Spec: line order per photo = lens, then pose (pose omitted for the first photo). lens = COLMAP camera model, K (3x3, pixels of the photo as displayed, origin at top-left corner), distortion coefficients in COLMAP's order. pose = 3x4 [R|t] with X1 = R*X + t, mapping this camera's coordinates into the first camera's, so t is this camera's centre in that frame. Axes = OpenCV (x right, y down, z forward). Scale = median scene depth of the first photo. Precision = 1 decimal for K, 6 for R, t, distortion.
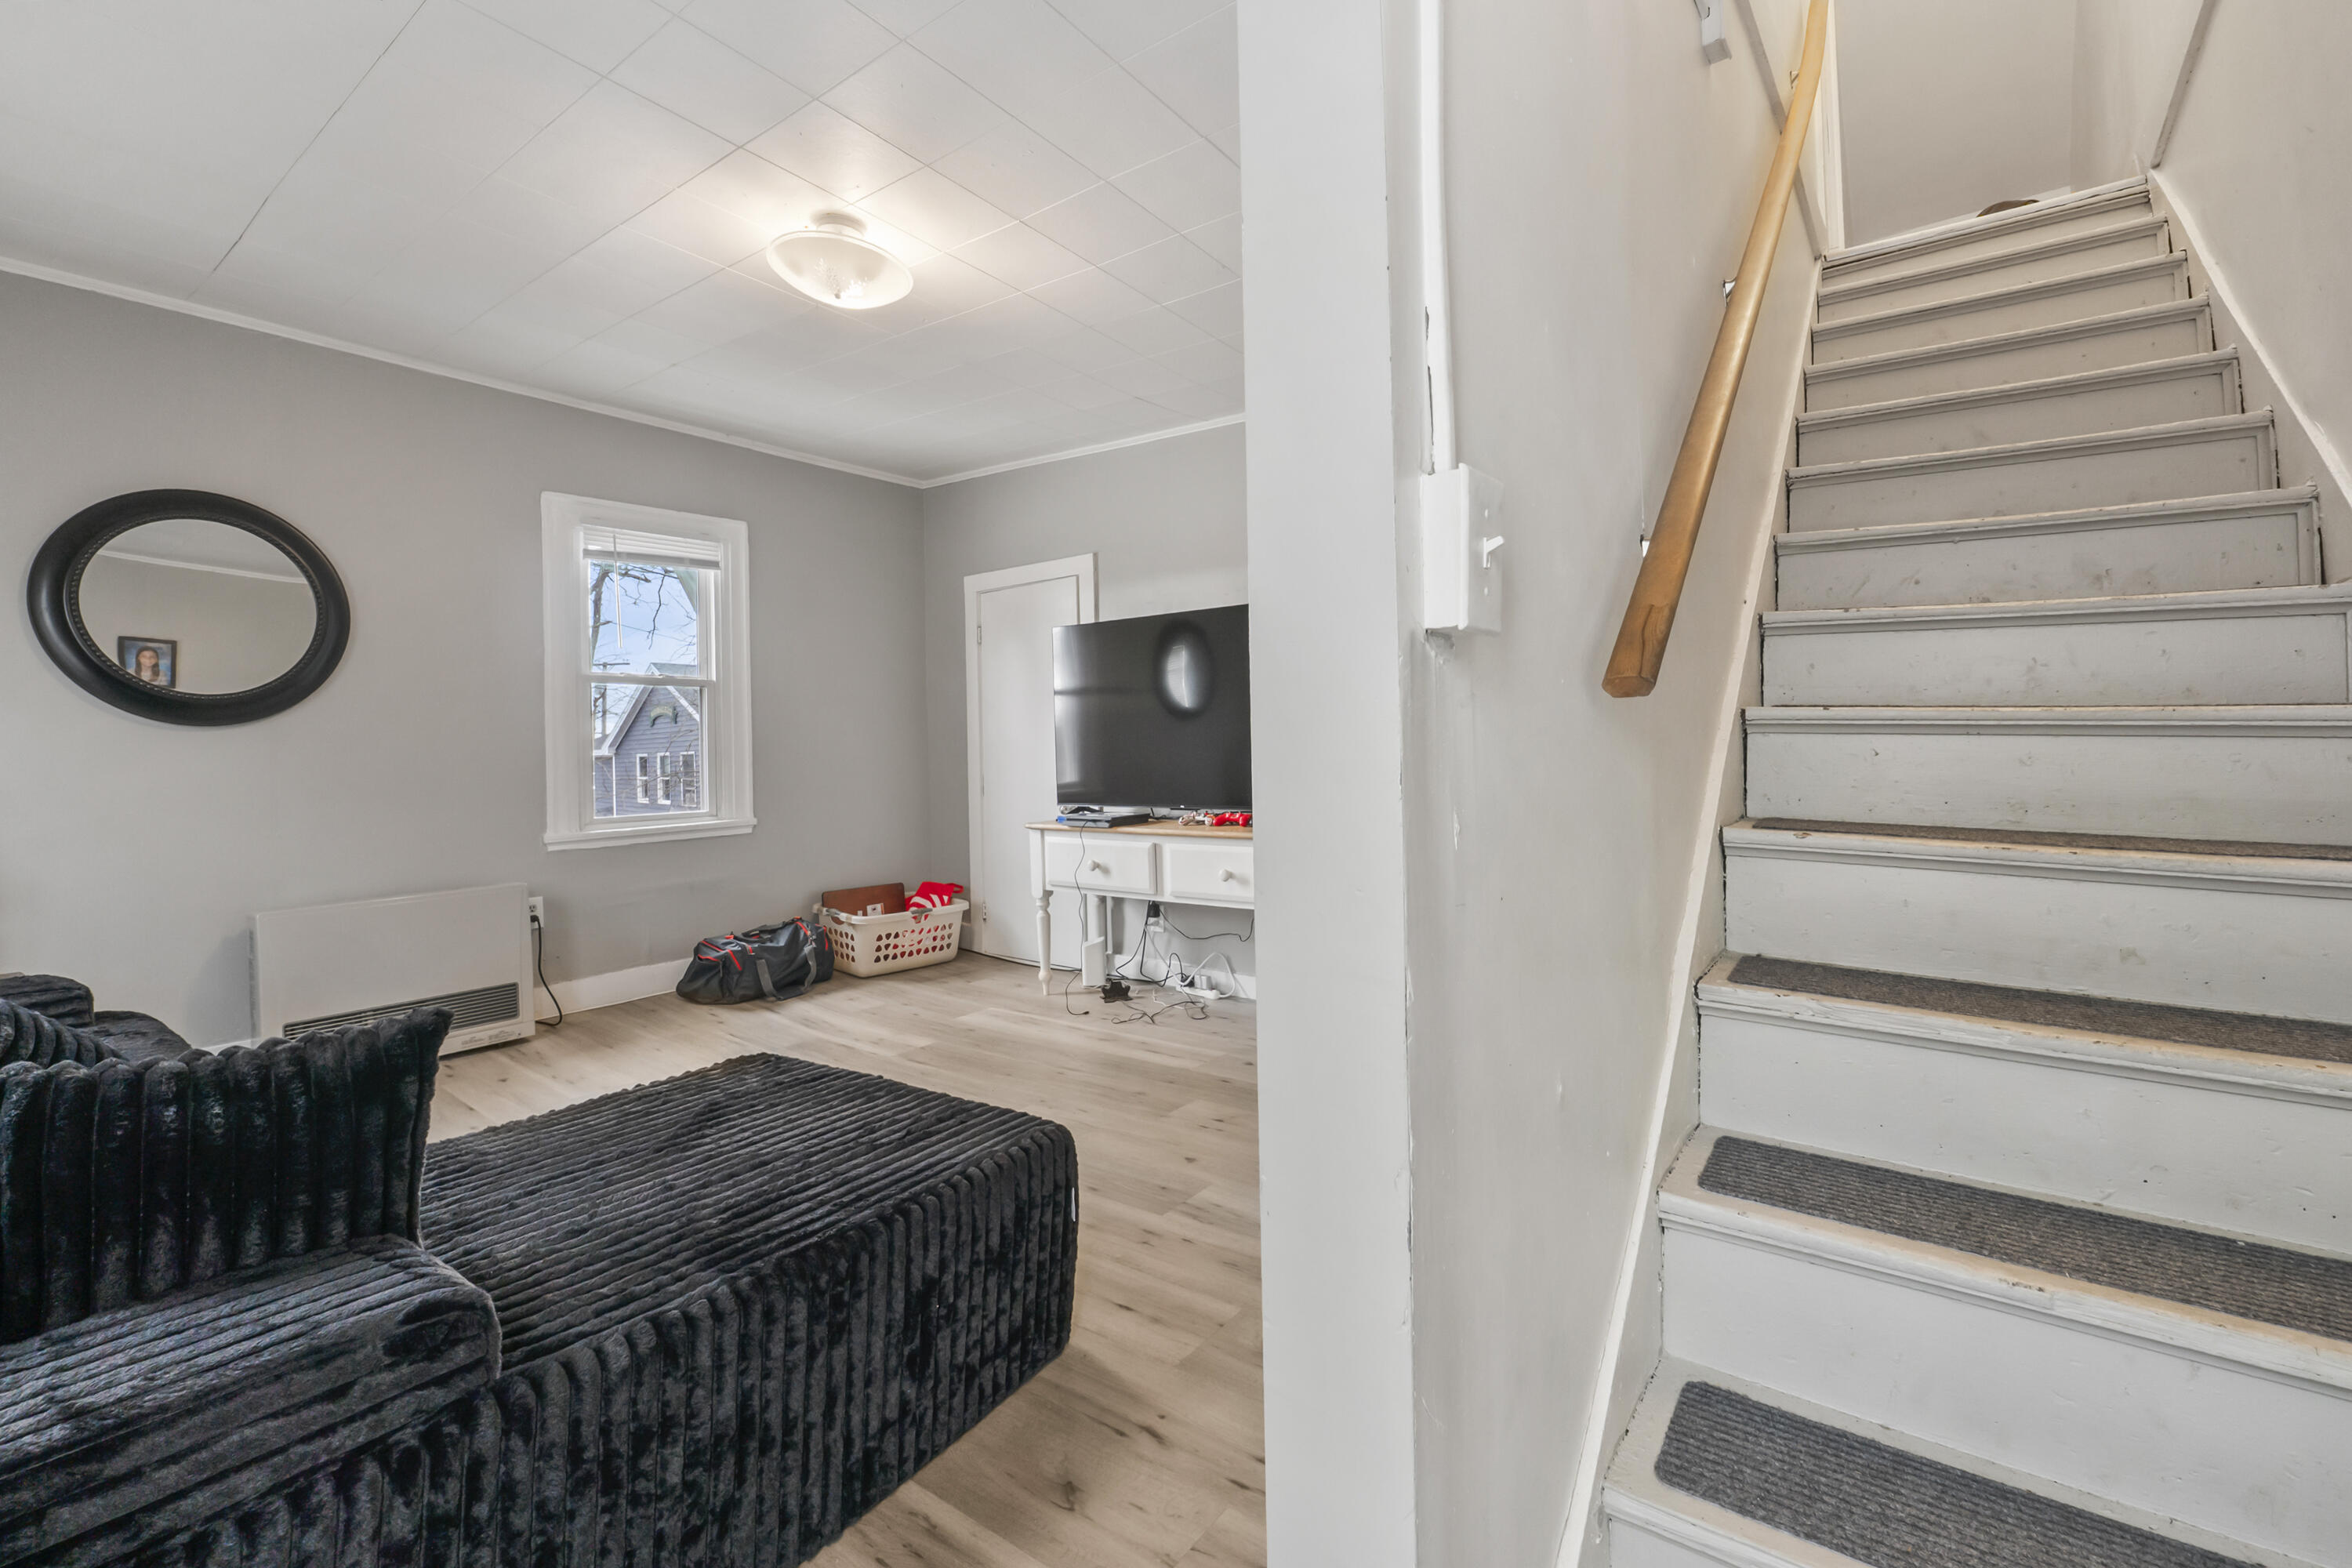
lens RADIAL K [[1004.2, 0, 1198.7], [0, 1004.2, 729.2], [0, 0, 1]] dist [-0.007824, 0.000209]
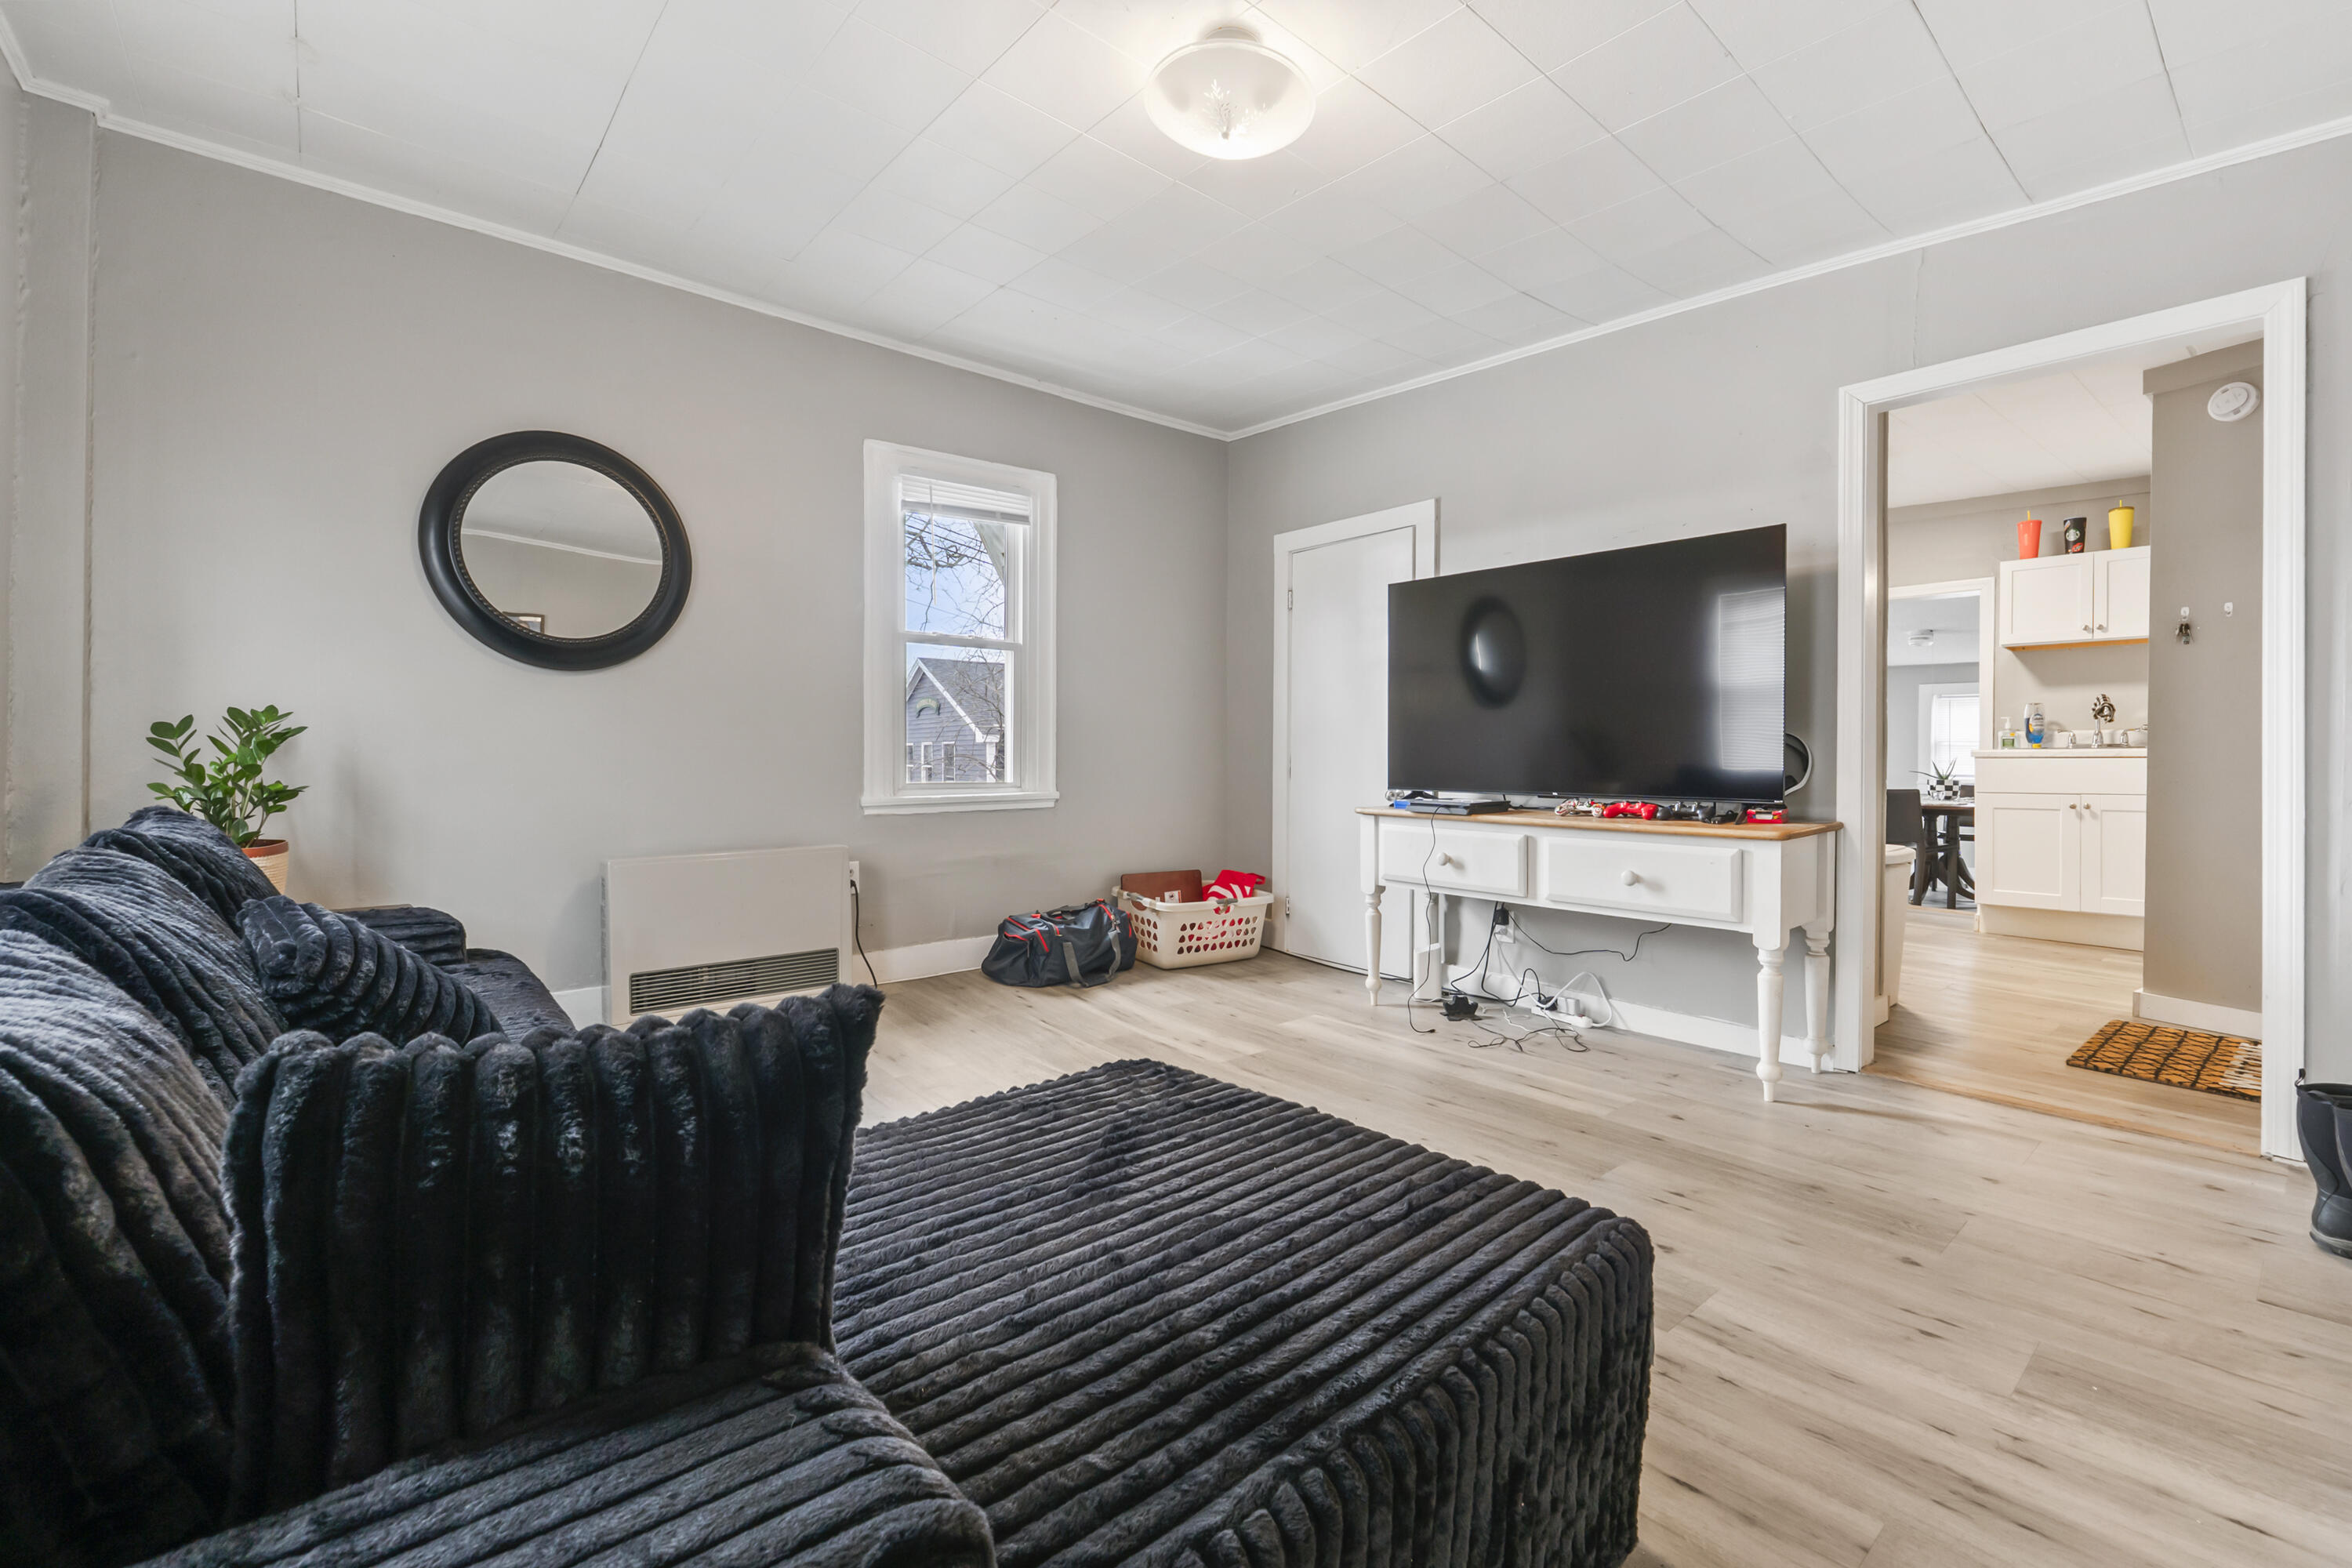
lens RADIAL K [[1004.2, 0, 1189.6], [0, 1004.2, 759.2], [0, 0, 1]] dist [-0.007824, 0.000209]
pose [[0.973987, 0.029883, -0.224625, -0.196237], [-0.024295, 0.999324, 0.027597, 0.051825], [0.225298, -0.021422, 0.974054, 0.198311]]
